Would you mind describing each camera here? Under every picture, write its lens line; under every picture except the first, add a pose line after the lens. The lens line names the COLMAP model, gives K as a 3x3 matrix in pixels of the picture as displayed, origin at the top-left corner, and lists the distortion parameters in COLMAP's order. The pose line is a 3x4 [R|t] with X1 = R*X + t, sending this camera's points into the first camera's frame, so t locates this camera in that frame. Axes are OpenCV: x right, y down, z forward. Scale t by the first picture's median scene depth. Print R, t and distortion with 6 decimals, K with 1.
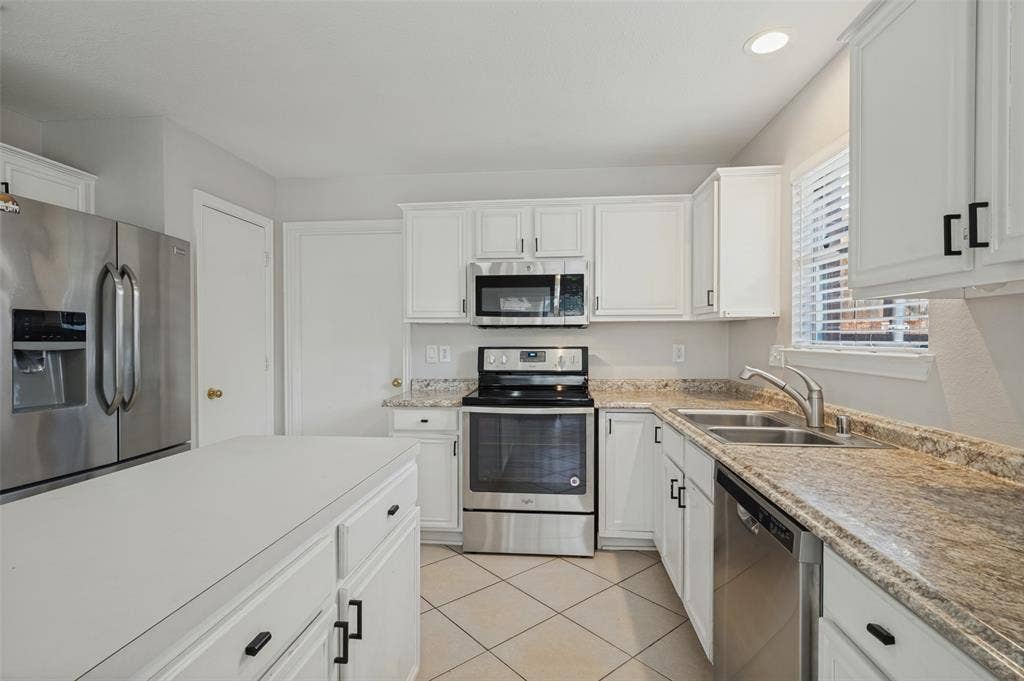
lens RADIAL K [[478.7, 0, 512.0], [0, 478.7, 340.5], [0, 0, 1]] dist [0.002460, 0.000373]
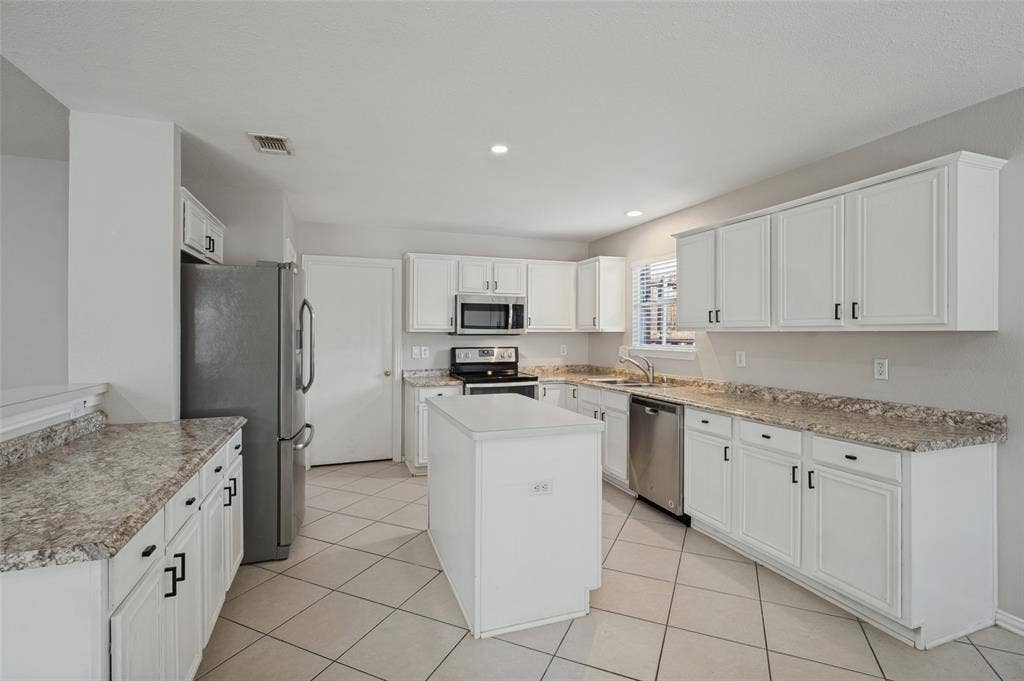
lens RADIAL K [[464.5, 0, 499.8], [0, 464.5, 330.0], [0, 0, 1]] dist [0.000546, 0.000137]
pose [[0.907858, 0.007174, 0.419216, -0.617037], [-0.001864, 0.999913, -0.013076, -0.026313], [-0.419273, 0.011090, 0.907792, -0.462391]]
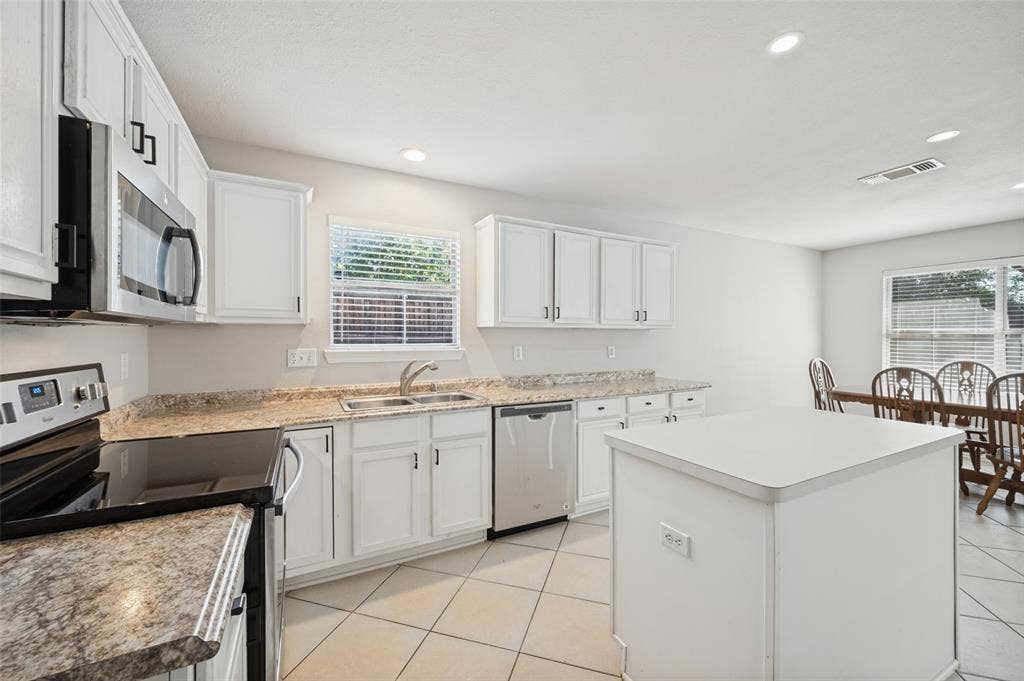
lens RADIAL K [[397.4, 0, 512.0], [0, 397.4, 340.5], [0, 0, 1]] dist [0.000118, 0.000047]
pose [[-0.536932, -0.004887, 0.843611, -0.478622], [0.004940, 0.999948, 0.008938, -0.013673], [-0.843611, 0.008967, -0.536880, 0.935962]]
